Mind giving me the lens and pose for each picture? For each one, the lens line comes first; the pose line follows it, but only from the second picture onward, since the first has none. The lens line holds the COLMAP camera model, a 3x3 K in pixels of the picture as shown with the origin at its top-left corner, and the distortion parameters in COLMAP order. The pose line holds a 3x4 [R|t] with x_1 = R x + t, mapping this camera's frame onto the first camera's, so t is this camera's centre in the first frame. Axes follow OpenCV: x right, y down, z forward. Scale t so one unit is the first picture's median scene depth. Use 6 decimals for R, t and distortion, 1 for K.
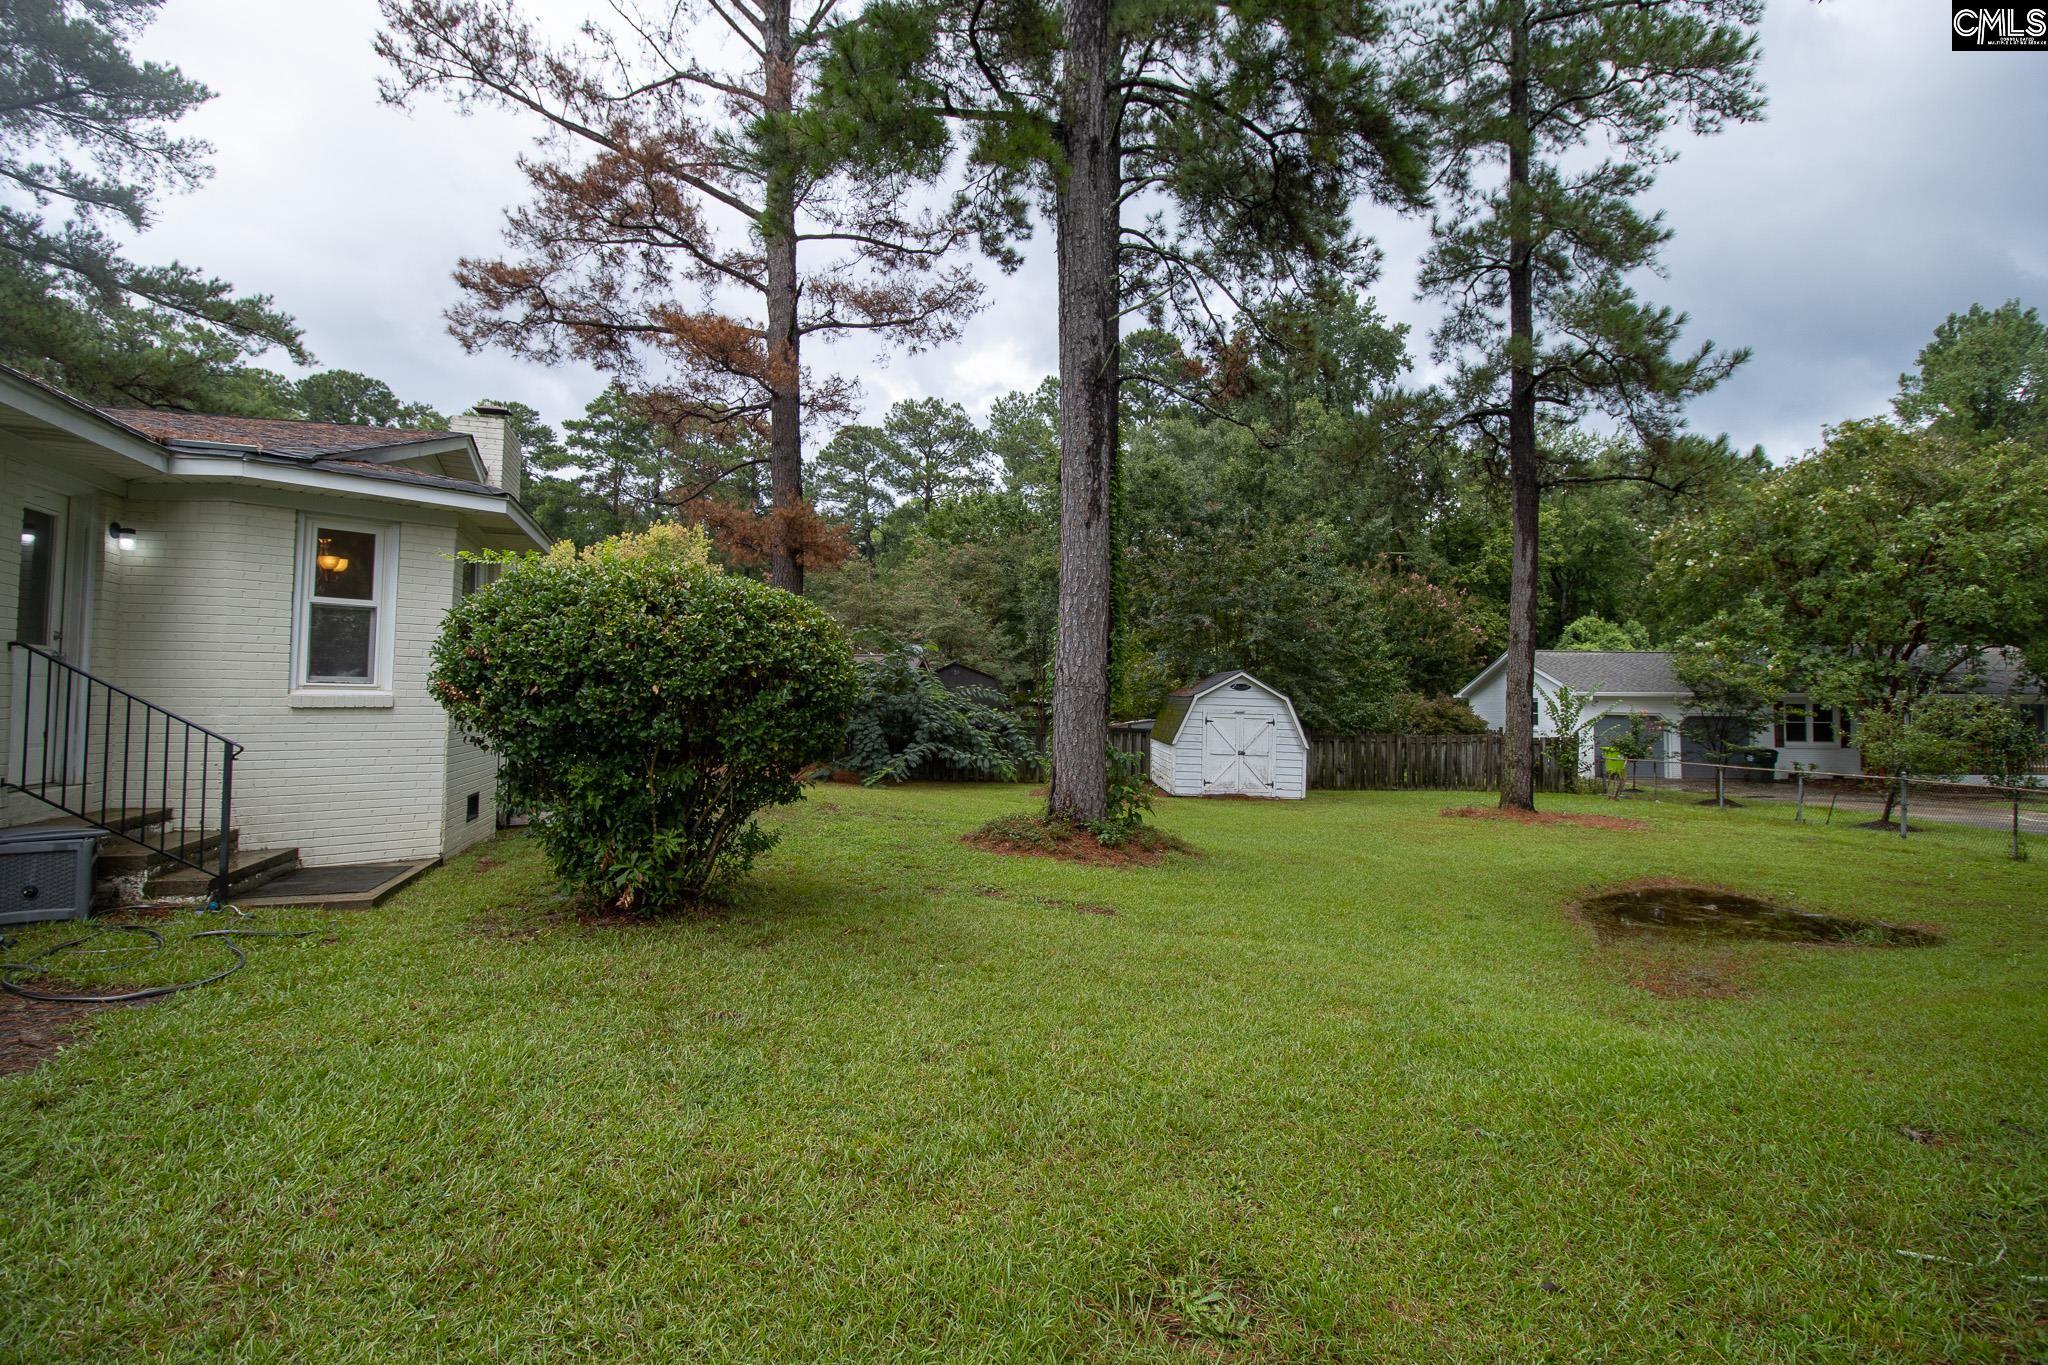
lens RADIAL K [[995.4, 0, 1014.5], [0, 995.4, 653.0], [0, 0, 1]] dist [0.001556, -0.012364]
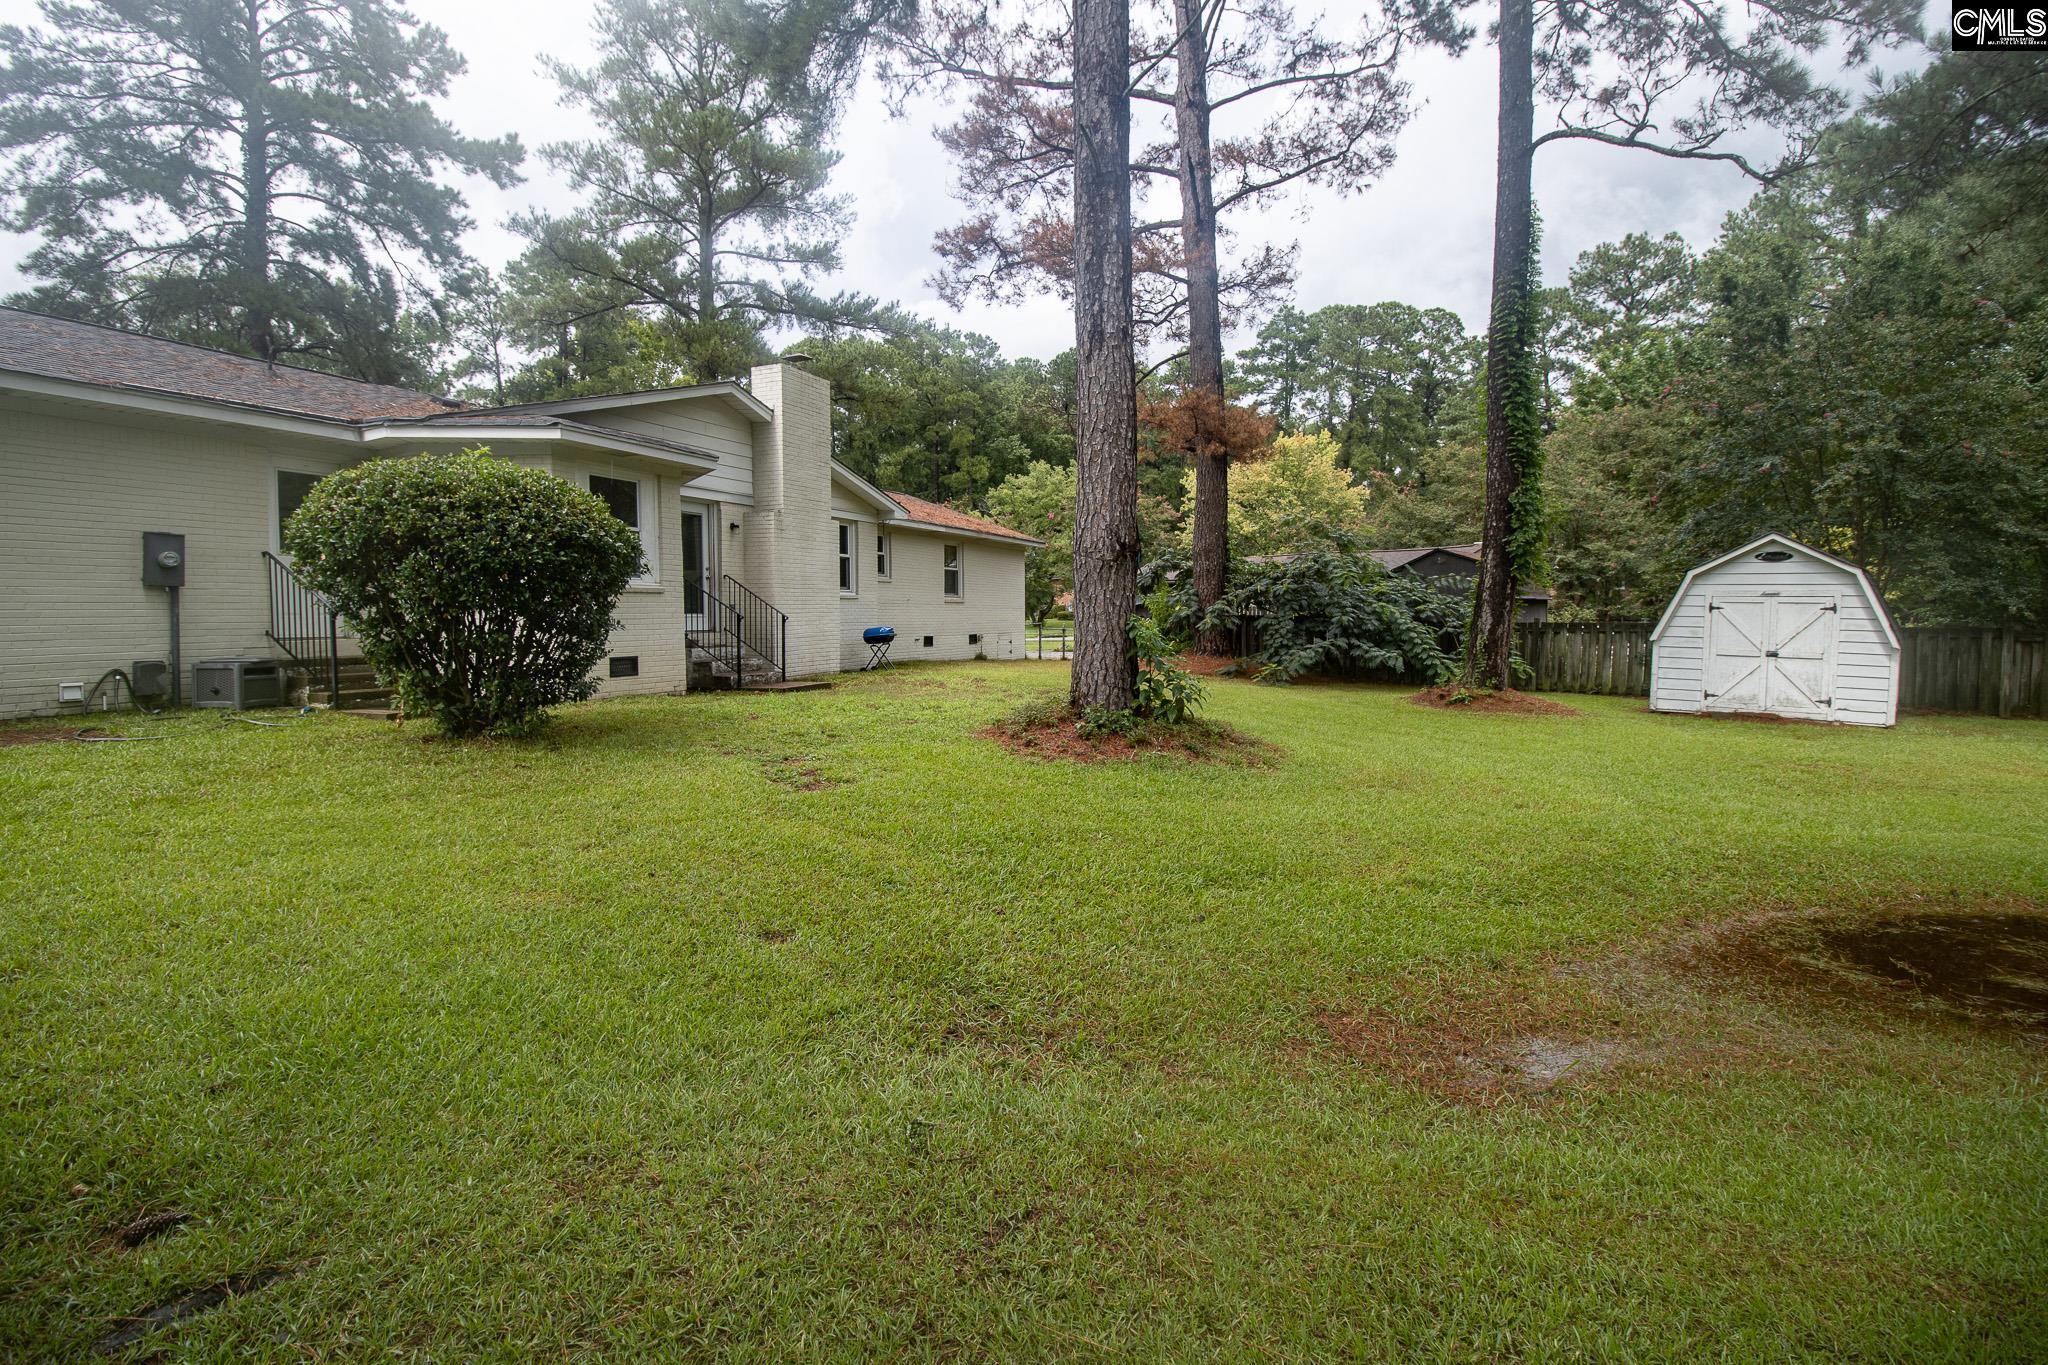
lens RADIAL K [[954.9, 0, 1008.7], [0, 954.9, 657.7], [0, 0, 1]] dist [-0.001313, -0.009442]
pose [[0.733381, 0.016349, -0.679621, 0.258792], [0.047510, 0.996034, 0.075229, 0.026502], [0.678156, -0.087460, 0.729695, 0.156519]]
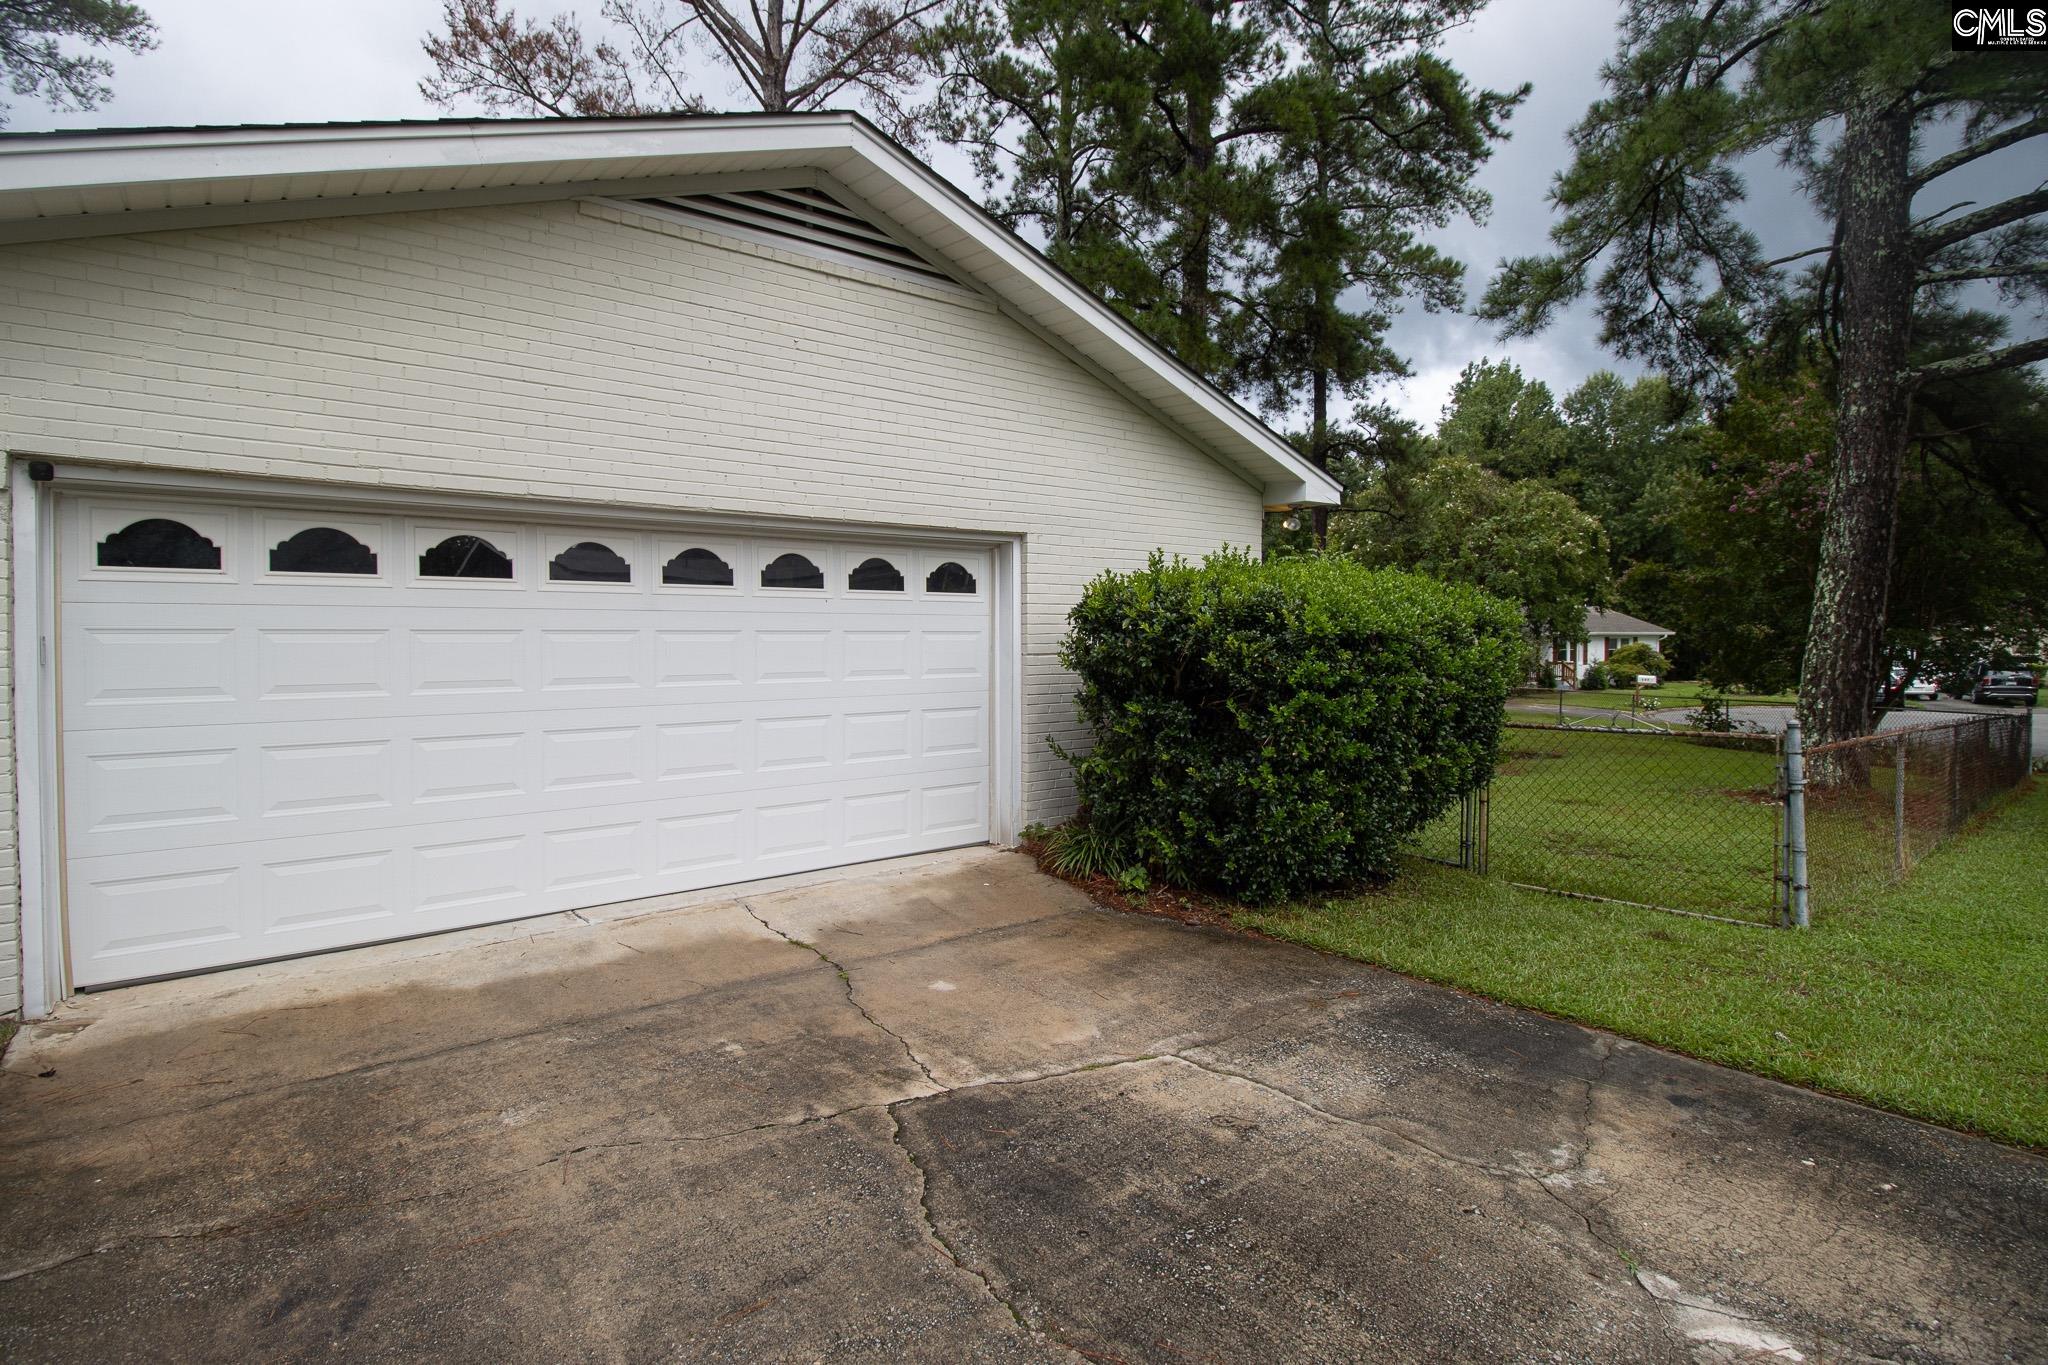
lens RADIAL K [[995.4, 0, 1014.5], [0, 995.4, 653.0], [0, 0, 1]] dist [0.001556, -0.012364]
pose [[0.928588, -0.017405, 0.370703, -0.388689], [-0.009297, 0.997495, 0.070123, -0.034335], [-0.370995, -0.068562, 0.926100, -0.228032]]
